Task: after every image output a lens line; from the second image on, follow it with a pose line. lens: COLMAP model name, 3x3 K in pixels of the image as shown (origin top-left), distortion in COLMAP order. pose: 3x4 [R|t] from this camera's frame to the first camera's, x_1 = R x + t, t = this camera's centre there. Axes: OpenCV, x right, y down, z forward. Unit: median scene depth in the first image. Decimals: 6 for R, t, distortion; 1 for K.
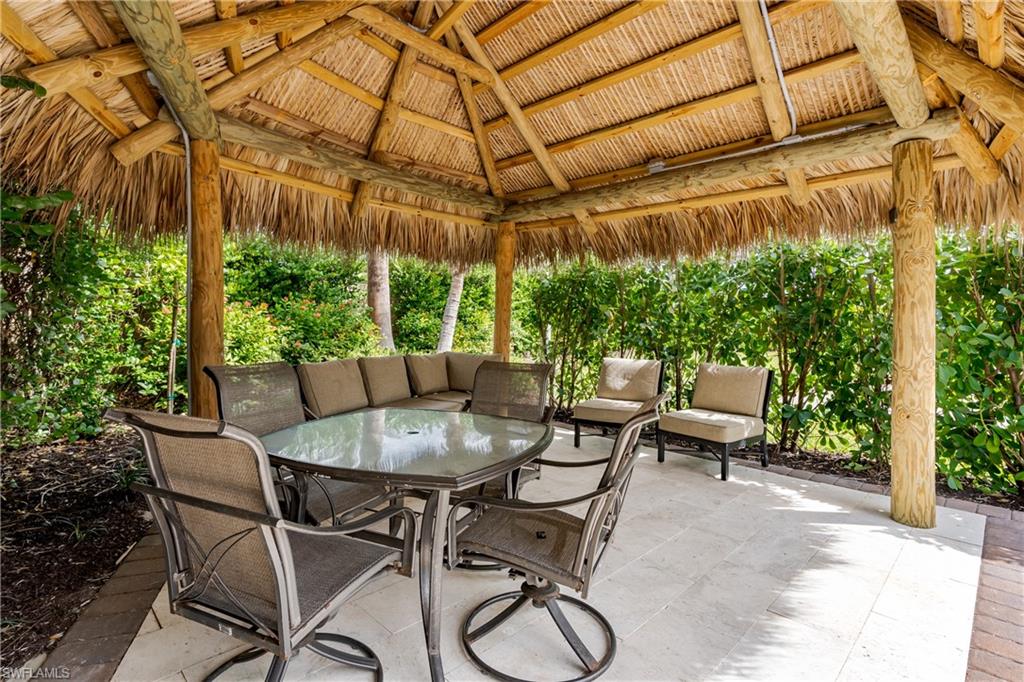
lens RADIAL K [[494.3, 0, 515.7], [0, 494.3, 335.6], [0, 0, 1]] dist [-0.021057, 0.000887]
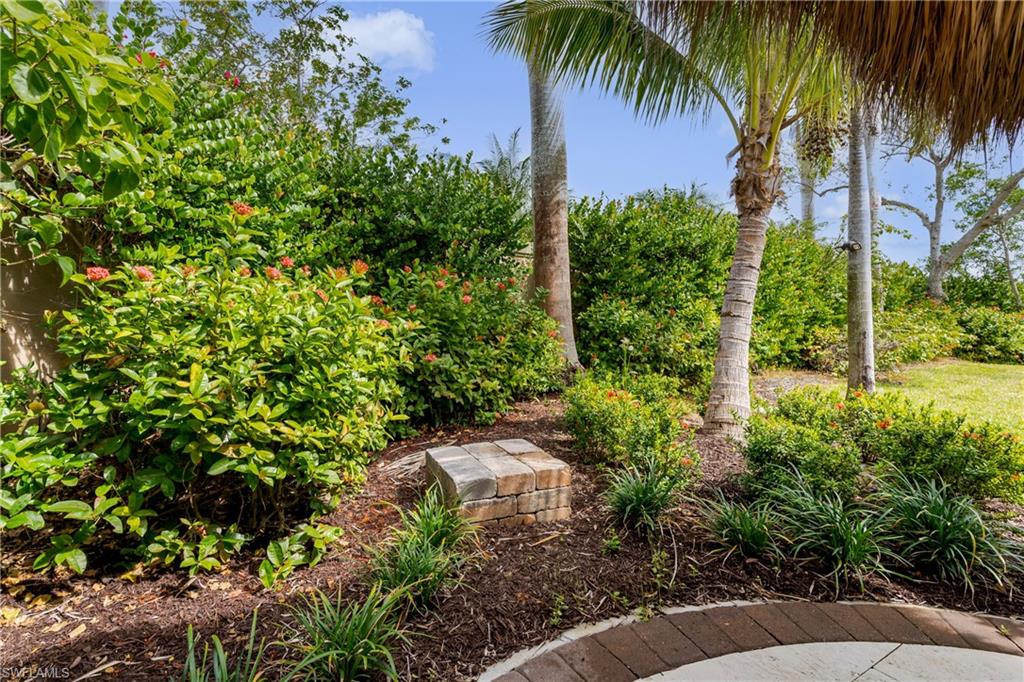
lens RADIAL K [[494.3, 0, 505.3], [0, 494.3, 339.9], [0, 0, 1]] dist [-0.021057, 0.000887]
pose [[0.972670, 0.015551, -0.231670, -0.227644], [-0.012302, 0.999805, 0.015461, -0.007725], [0.231866, -0.012189, 0.972671, 0.478755]]
